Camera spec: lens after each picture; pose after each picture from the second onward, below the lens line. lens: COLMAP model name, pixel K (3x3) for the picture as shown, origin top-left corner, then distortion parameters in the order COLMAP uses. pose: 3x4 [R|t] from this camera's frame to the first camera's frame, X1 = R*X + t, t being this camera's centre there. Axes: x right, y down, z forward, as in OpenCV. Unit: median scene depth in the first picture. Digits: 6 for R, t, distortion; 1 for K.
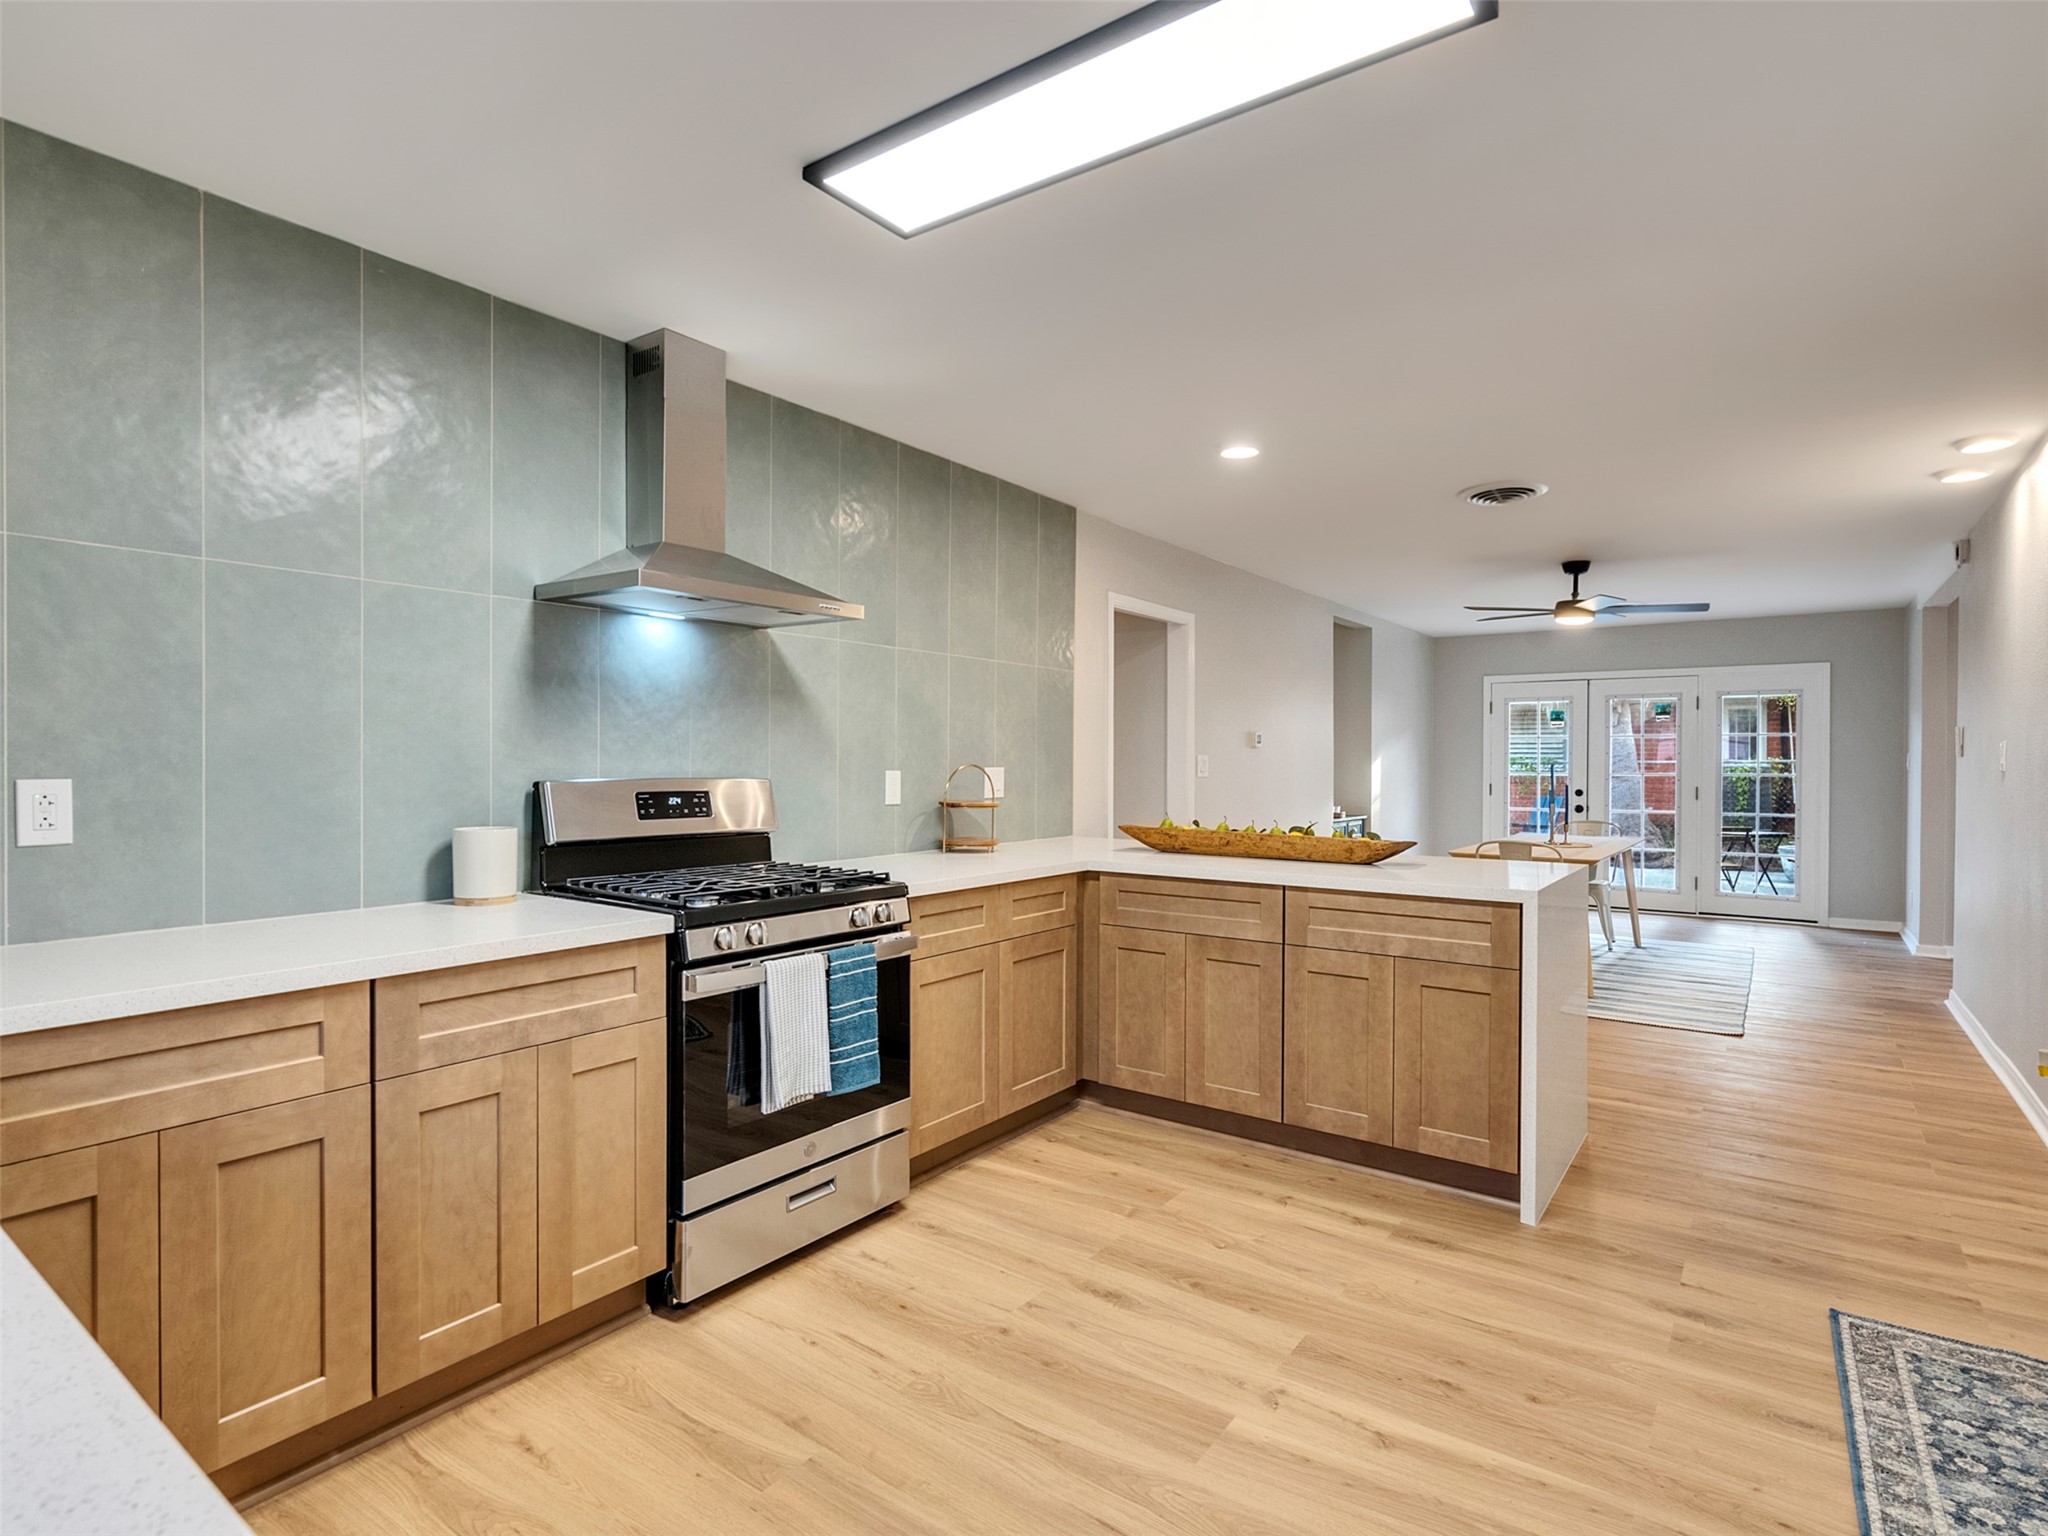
lens RADIAL K [[1048.8, 0, 1009.2], [0, 1048.8, 767.5], [0, 0, 1]] dist [-0.007830, 0.005817]
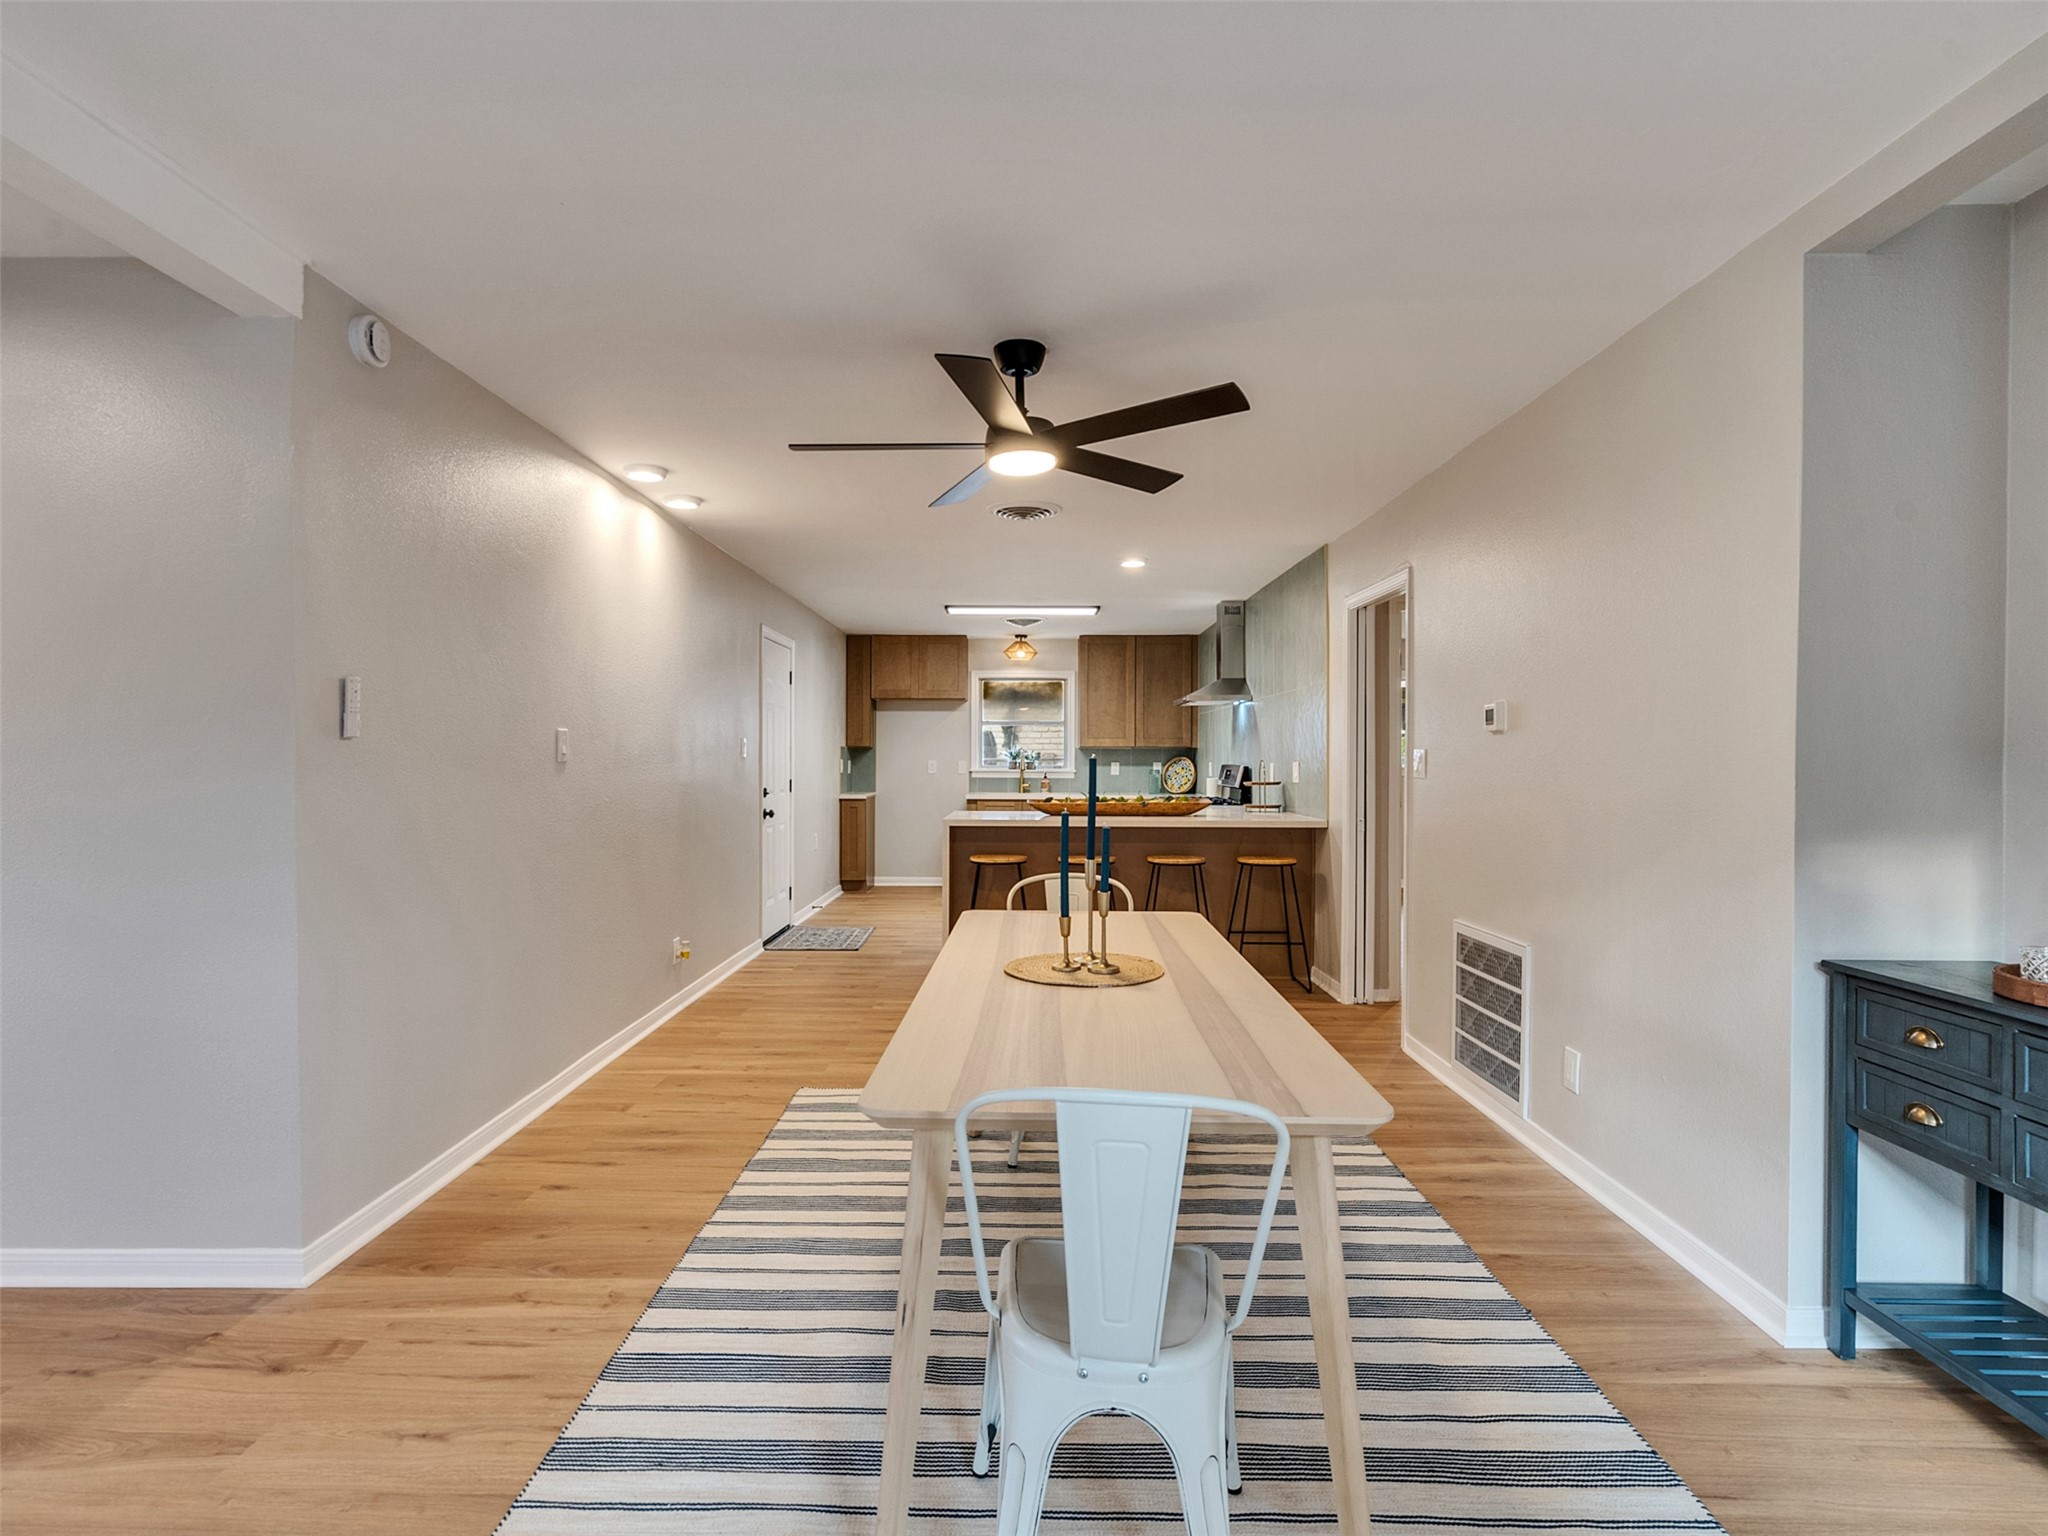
lens RADIAL K [[1048.7, 0, 1012.8], [0, 1048.7, 768.0], [0, 0, 1]] dist [-0.004460, 0.000131]
pose [[-0.812276, -0.000777, -0.583273, 1.666493], [-0.010061, 0.999869, 0.012679, -0.008907], [0.583187, 0.016167, -0.812177, 2.810307]]
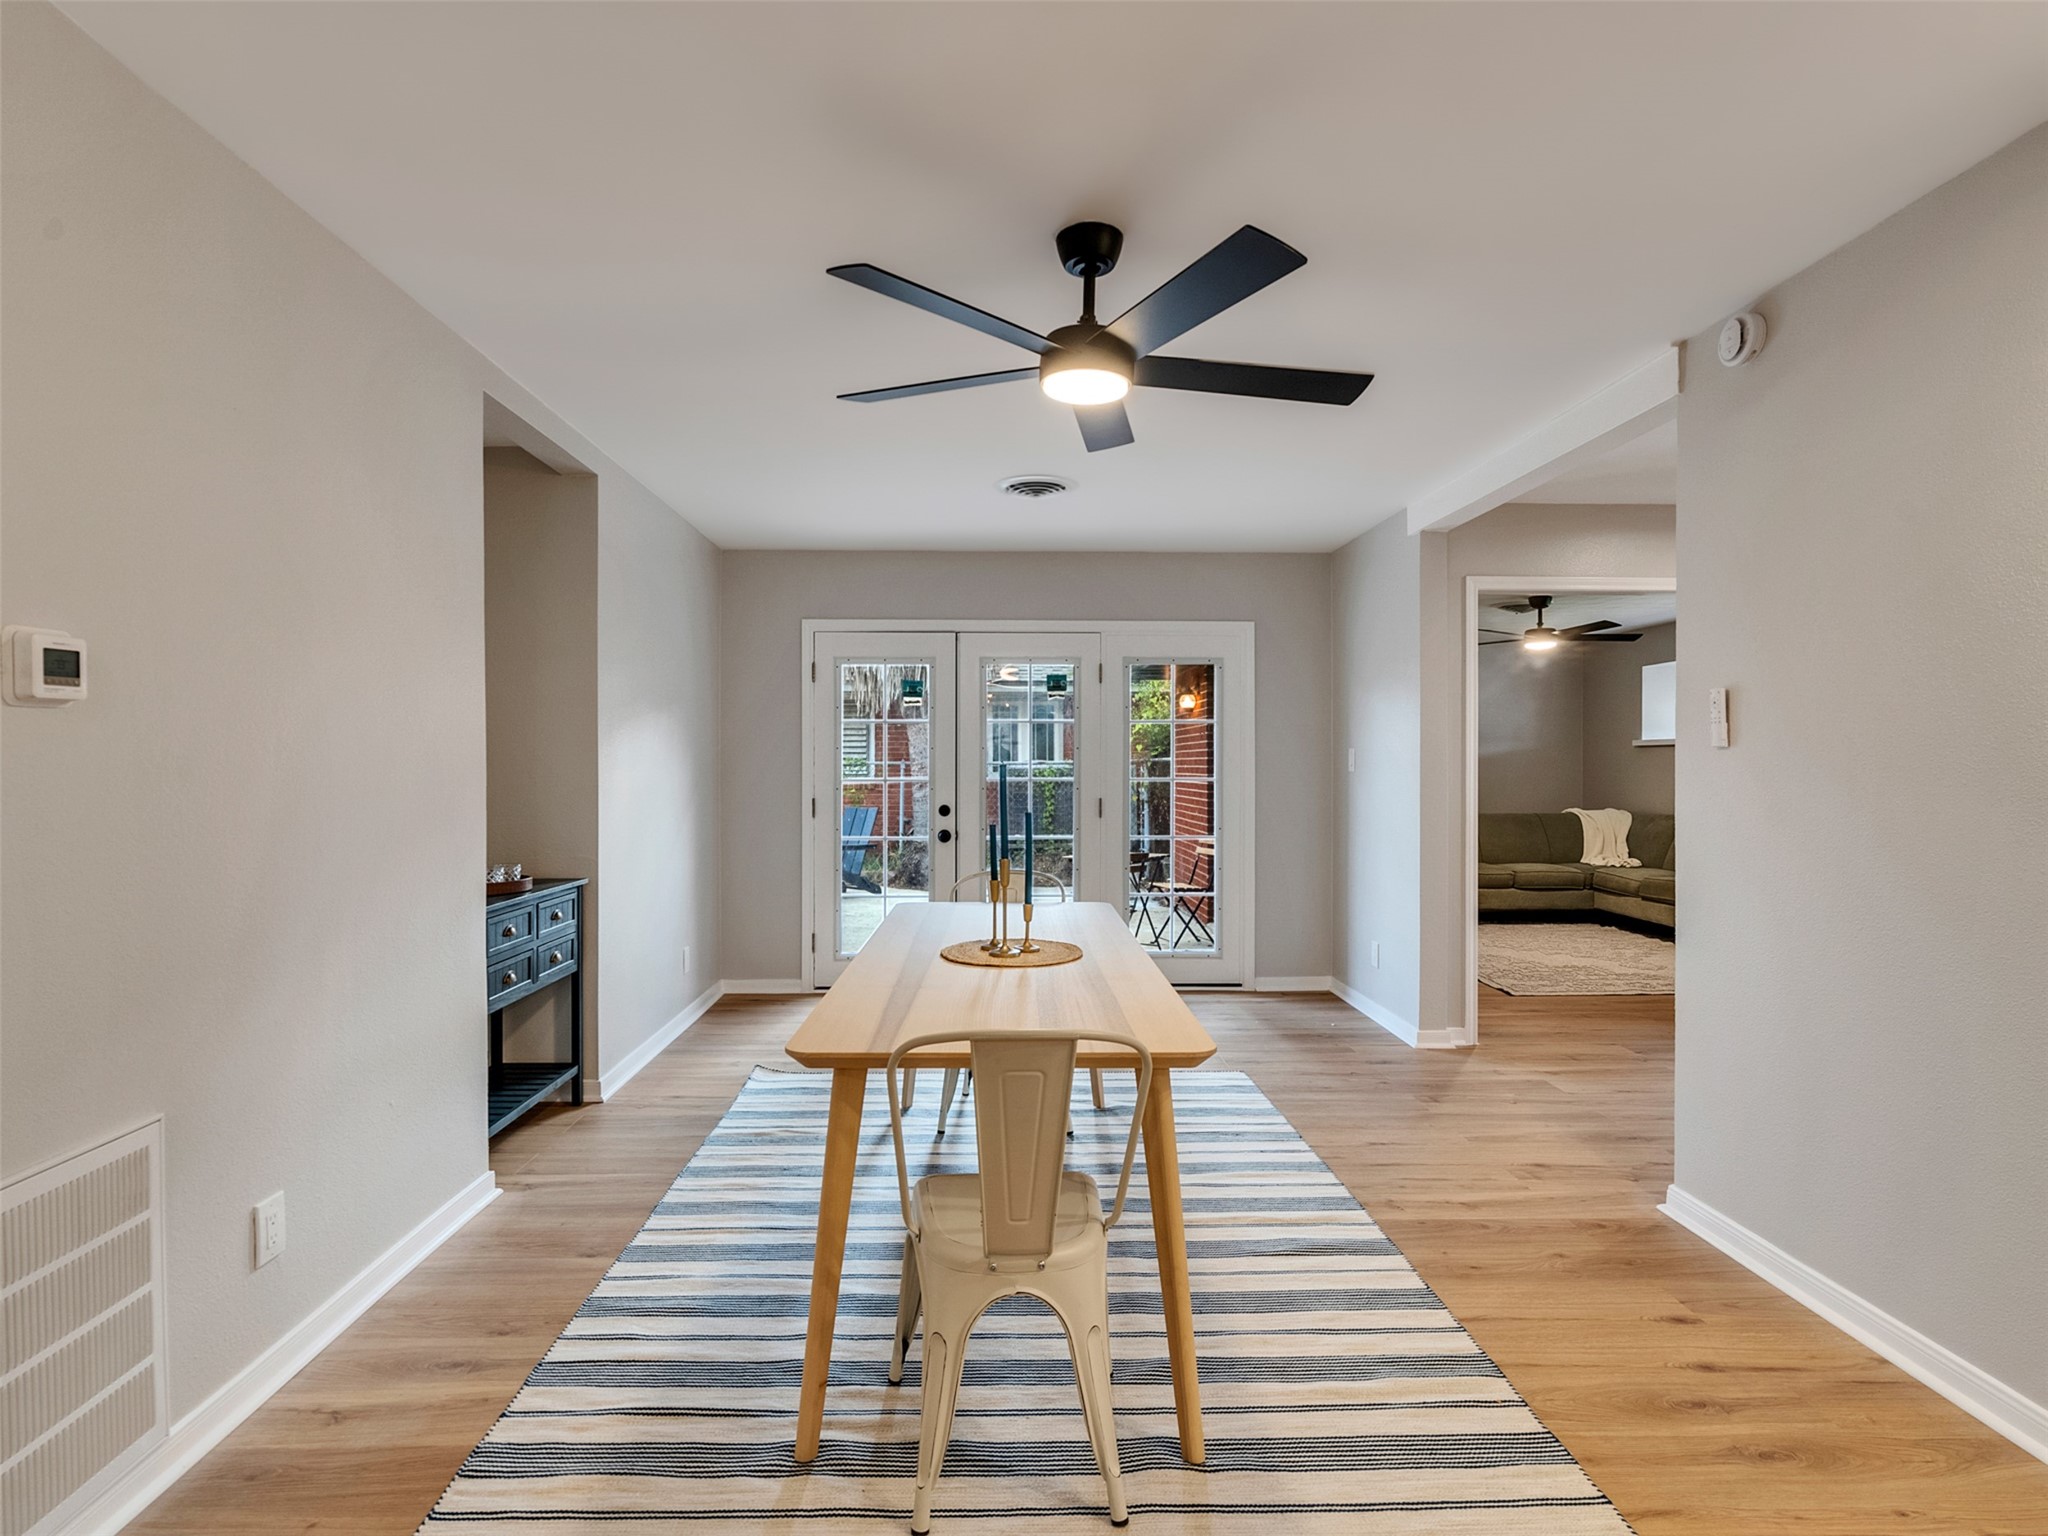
lens RADIAL K [[1048.8, 0, 1009.2], [0, 1048.8, 767.5], [0, 0, 1]] dist [-0.007830, 0.005817]
pose [[0.790795, -0.004268, 0.612066, 0.566245], [0.006568, 0.999977, -0.001513, -0.001942], [-0.612045, 0.005216, 0.790805, 1.432155]]
